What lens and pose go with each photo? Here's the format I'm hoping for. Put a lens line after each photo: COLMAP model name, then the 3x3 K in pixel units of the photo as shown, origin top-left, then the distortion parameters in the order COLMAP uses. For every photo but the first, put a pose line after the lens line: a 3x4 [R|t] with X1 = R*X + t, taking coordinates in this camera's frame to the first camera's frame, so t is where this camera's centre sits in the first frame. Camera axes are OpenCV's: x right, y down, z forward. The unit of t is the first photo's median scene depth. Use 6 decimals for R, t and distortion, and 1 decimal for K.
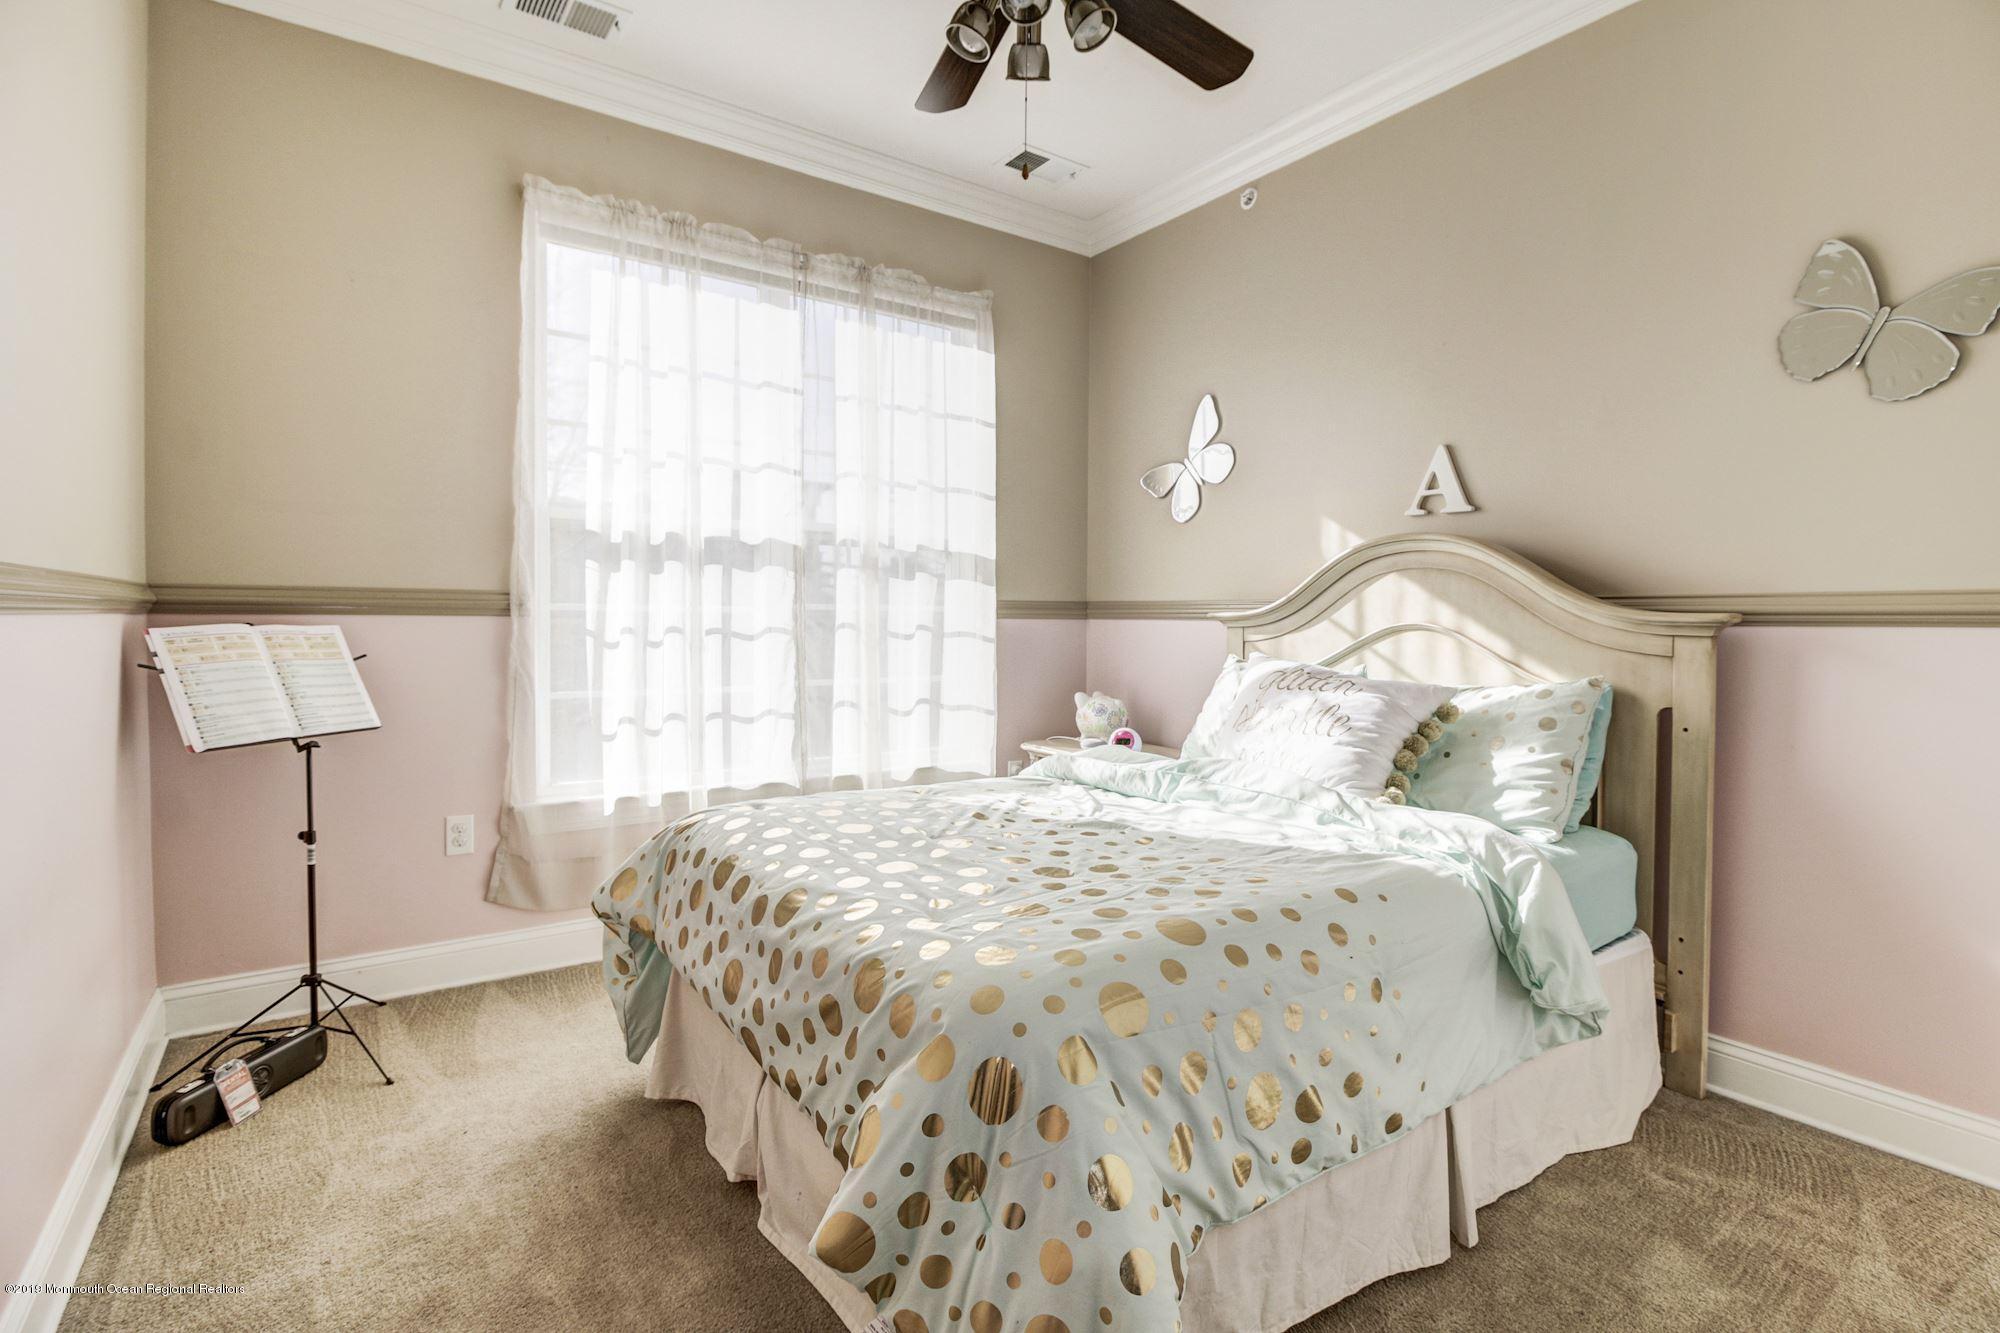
lens RADIAL K [[925.2, 0, 1003.8], [0, 925.2, 666.2], [0, 0, 1]] dist [0.004730, -0.011105]
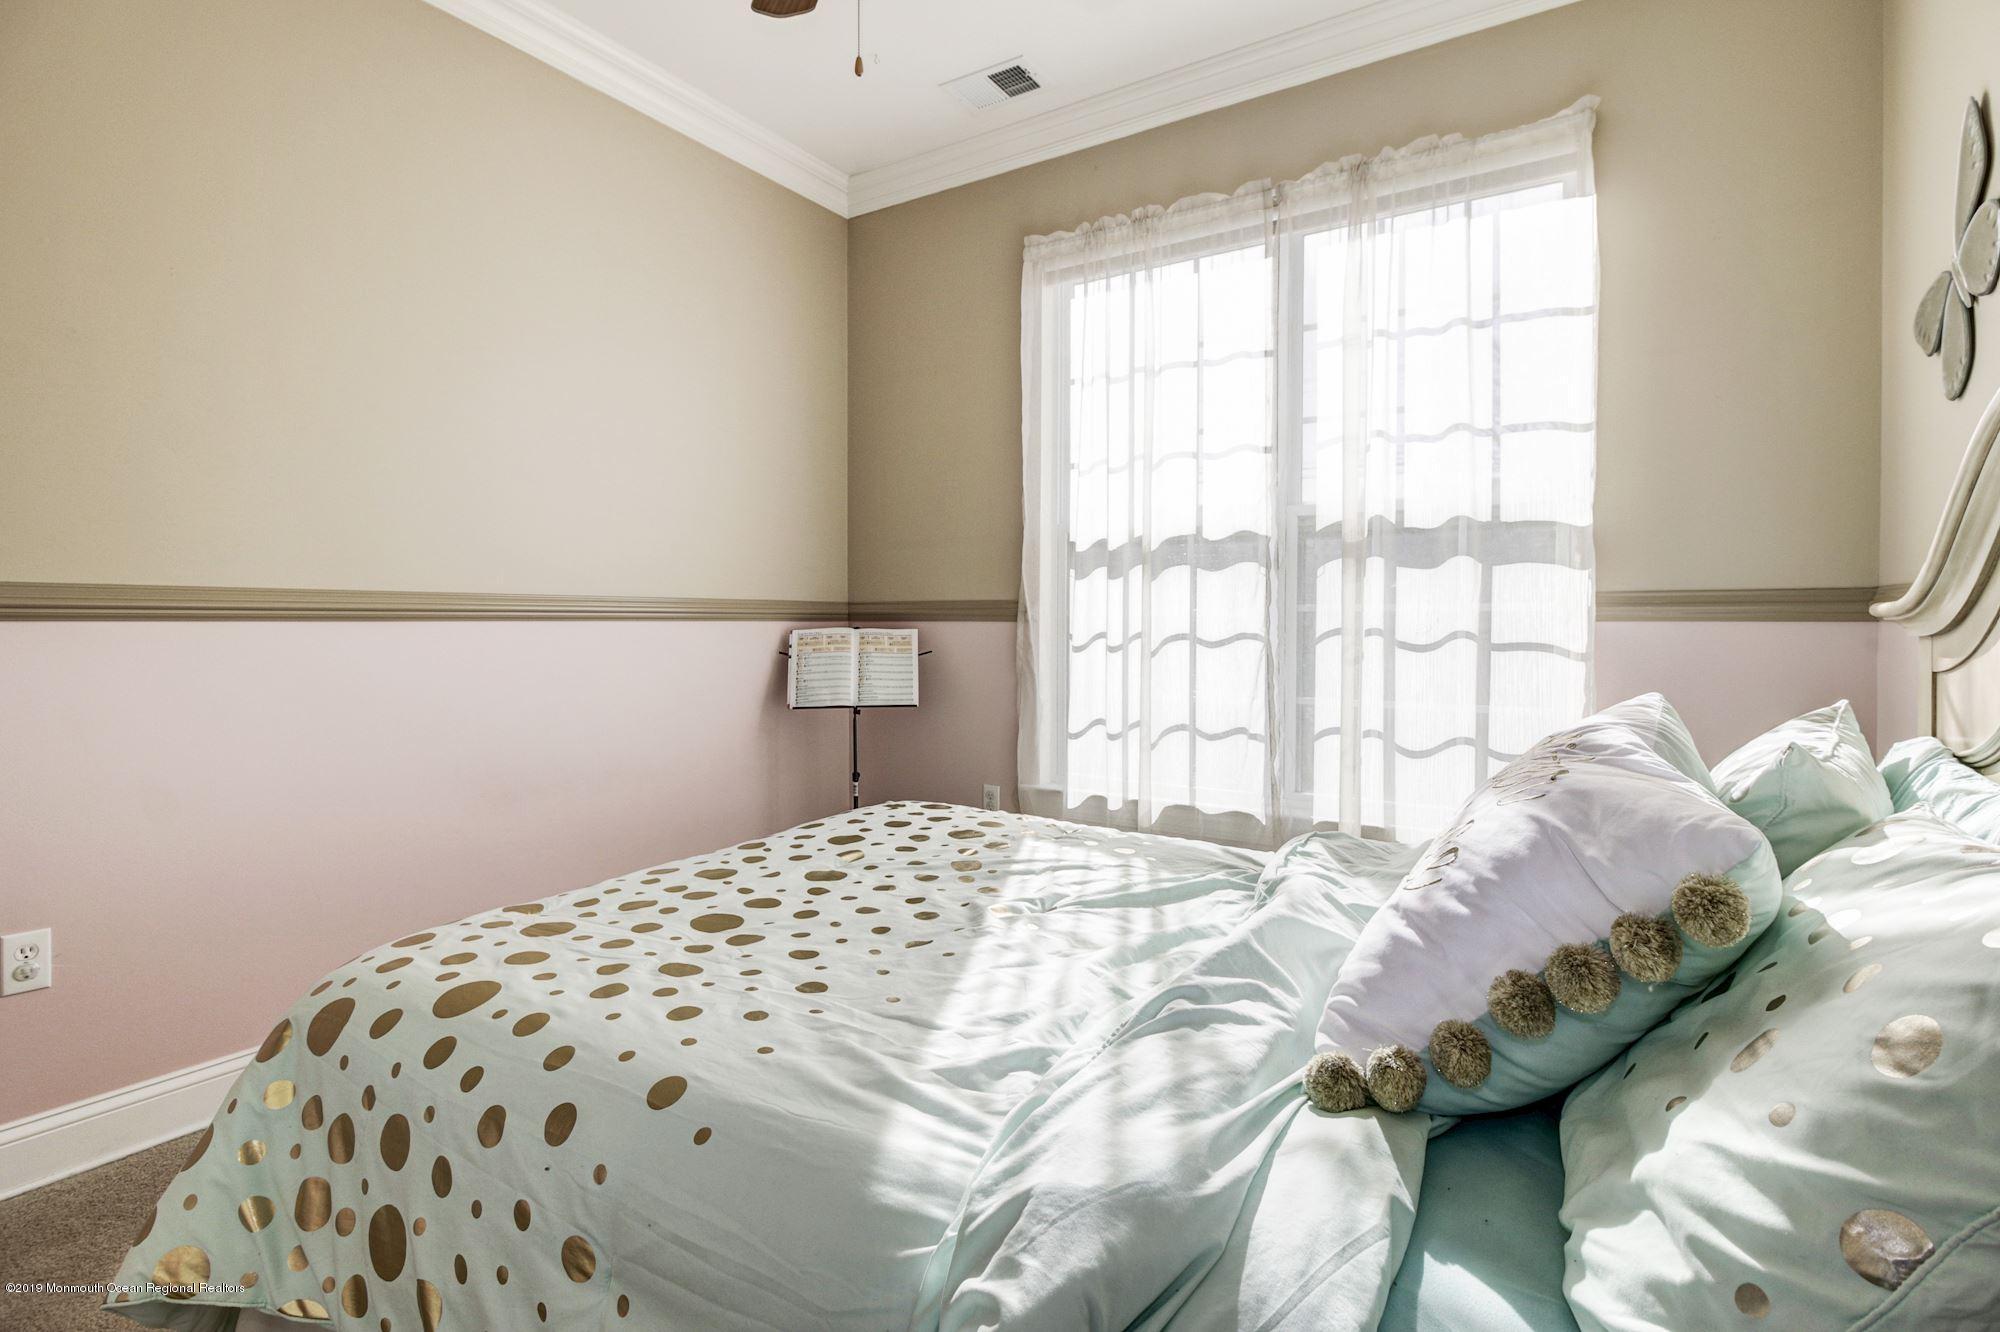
lens RADIAL K [[925.2, 0, 1010.0], [0, 925.2, 664.3], [0, 0, 1]] dist [0.004730, -0.011105]
pose [[0.399551, 0.035751, -0.916014, 0.477276], [-0.045378, 0.998786, 0.019188, -0.019889], [0.915587, 0.033900, 0.400688, 0.467289]]
